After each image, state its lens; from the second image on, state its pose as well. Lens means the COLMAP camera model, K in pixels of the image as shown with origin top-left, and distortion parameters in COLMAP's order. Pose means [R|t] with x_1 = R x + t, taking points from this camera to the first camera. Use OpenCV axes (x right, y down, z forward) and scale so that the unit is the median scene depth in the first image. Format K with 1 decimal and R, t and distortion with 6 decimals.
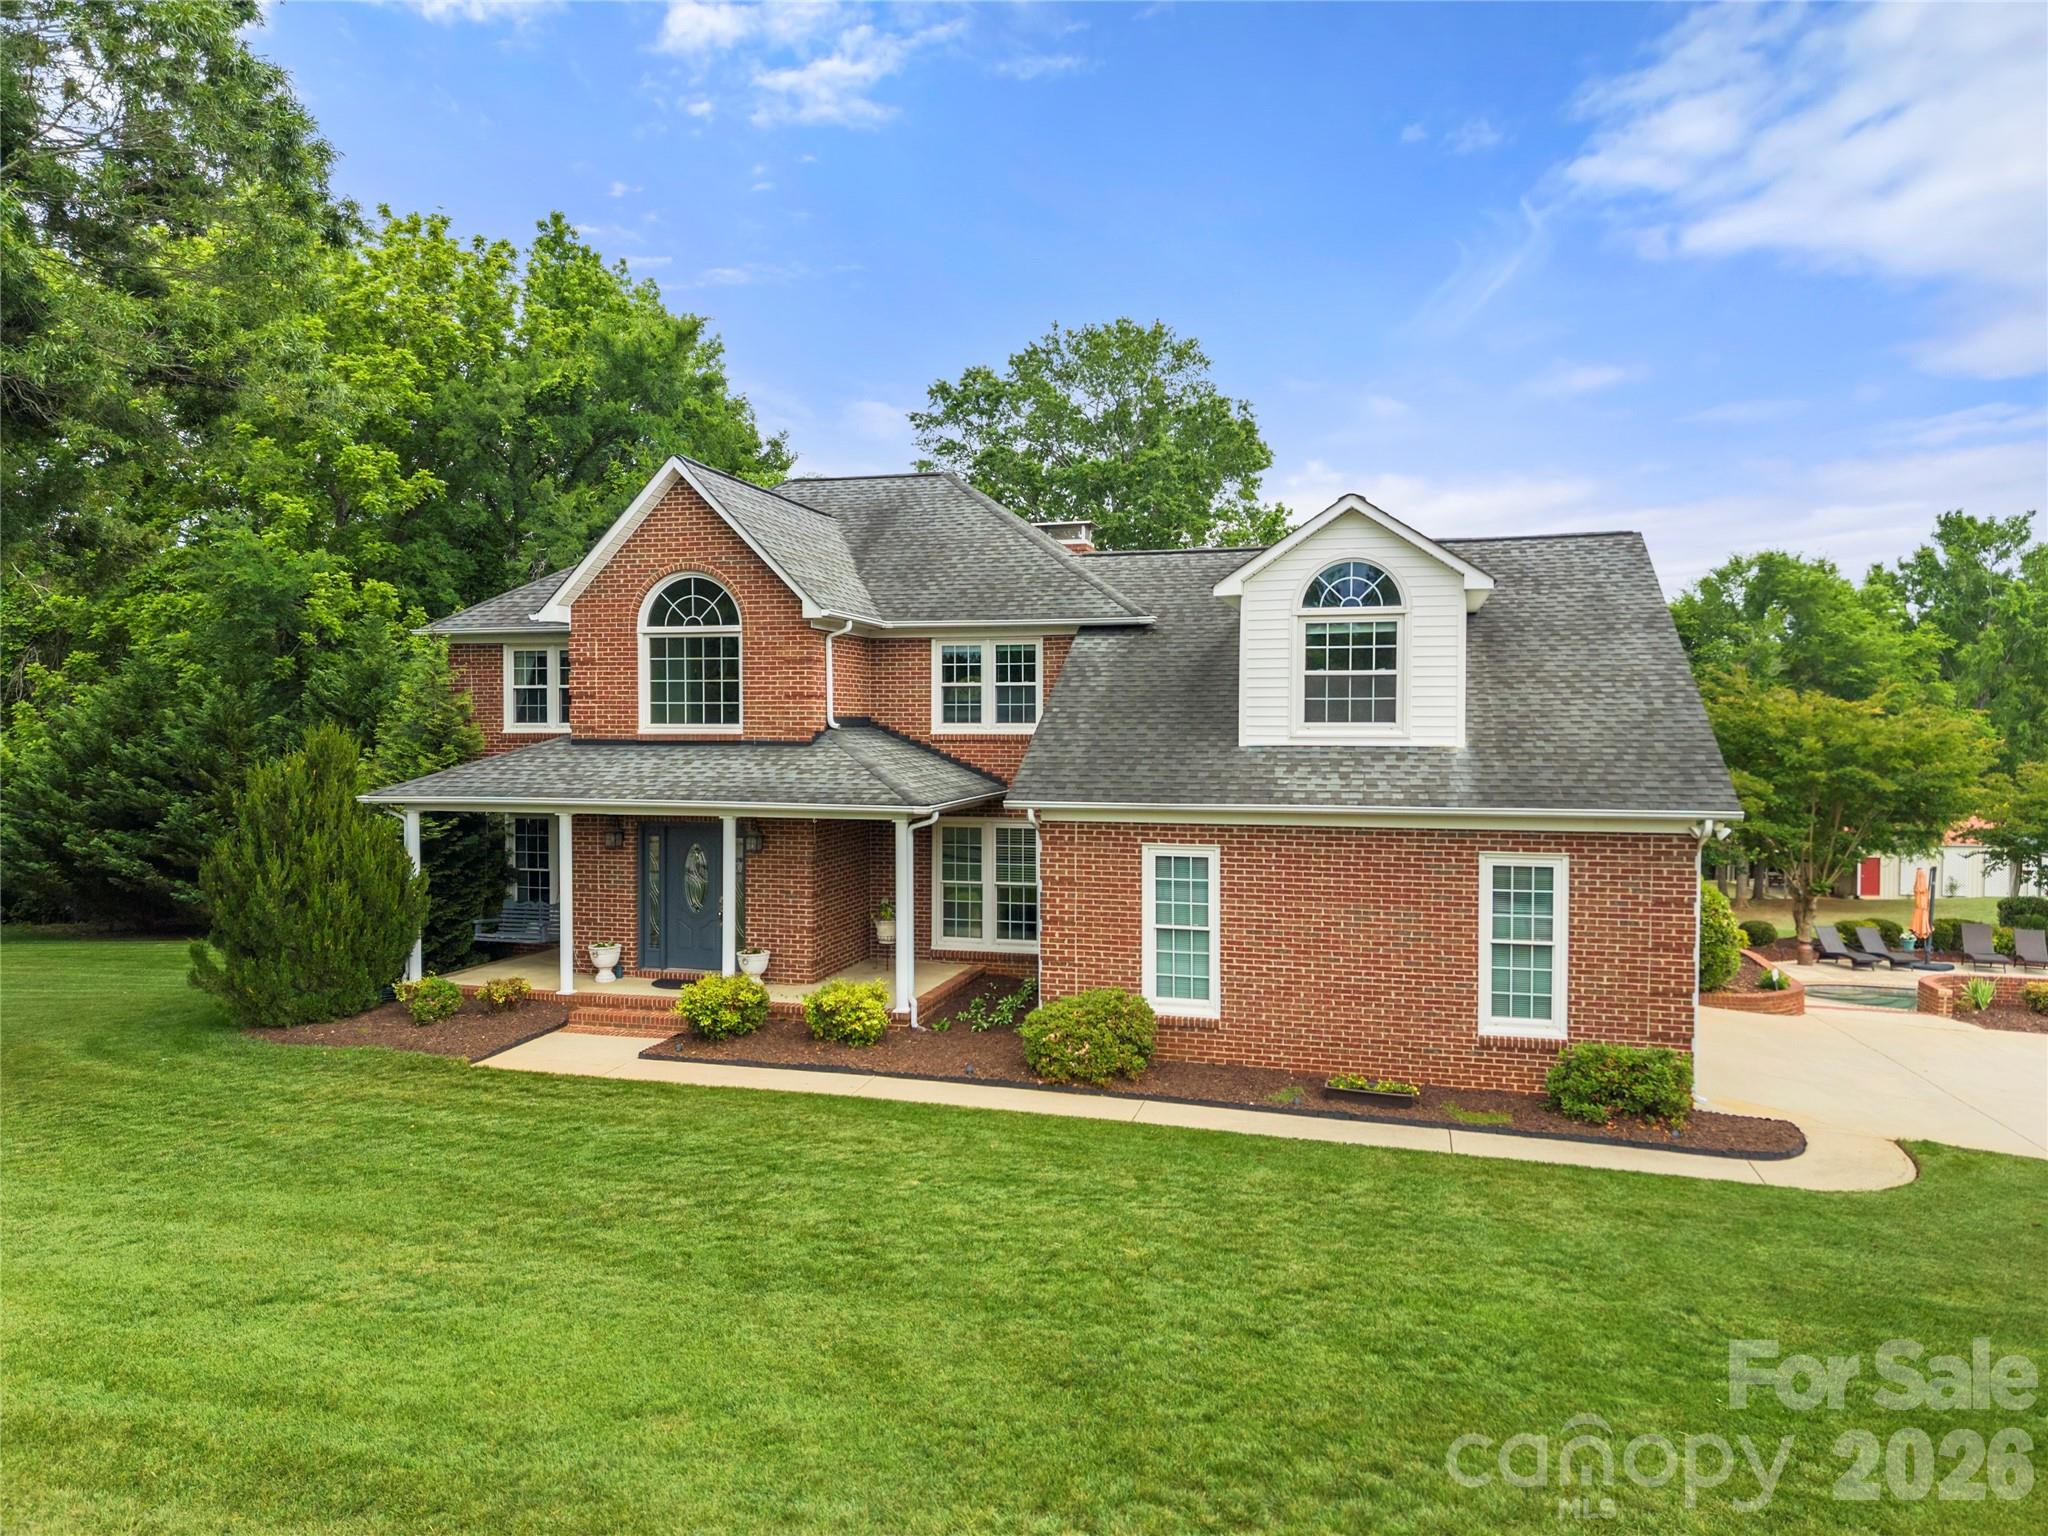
lens RADIAL K [[1337.0, 0, 1024.0], [0, 1337.0, 768.0], [0, 0, 1]] dist [0.059345, -0.099796]
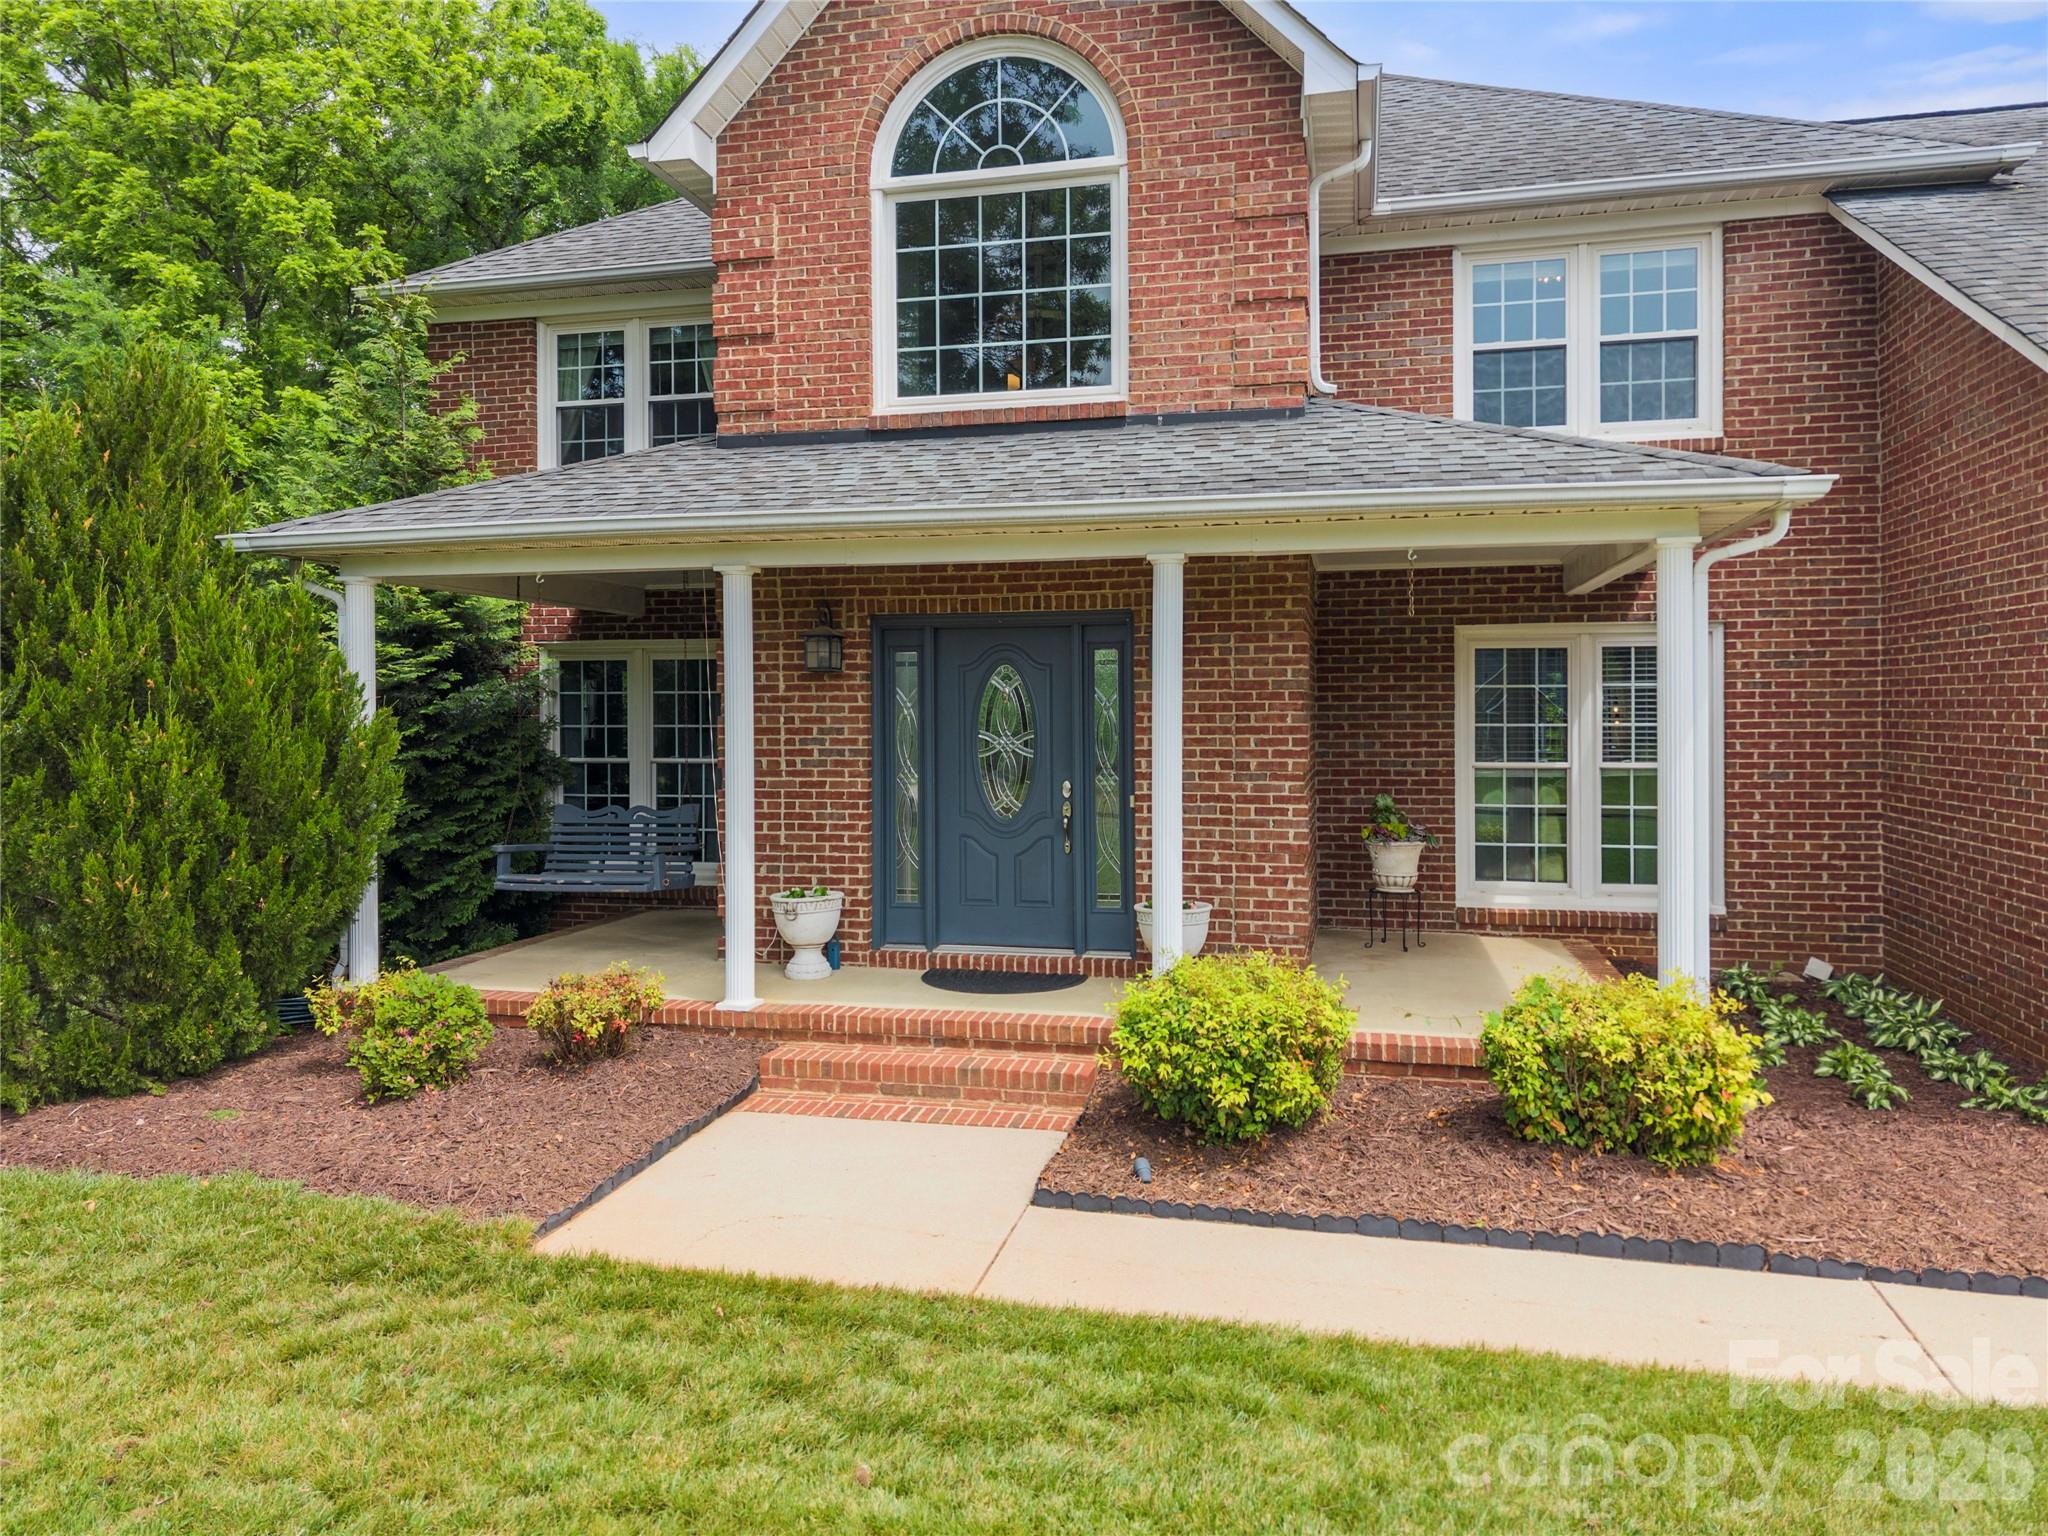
lens RADIAL K [[1375.8, 0, 1029.0], [0, 1375.8, 713.4], [0, 0, 1]] dist [0.061296, -0.072378]
pose [[0.999574, -0.007343, 0.028230, -0.256470], [0.008090, 0.999618, -0.026430, 0.087509], [-0.028025, 0.026647, 0.999252, 0.560288]]
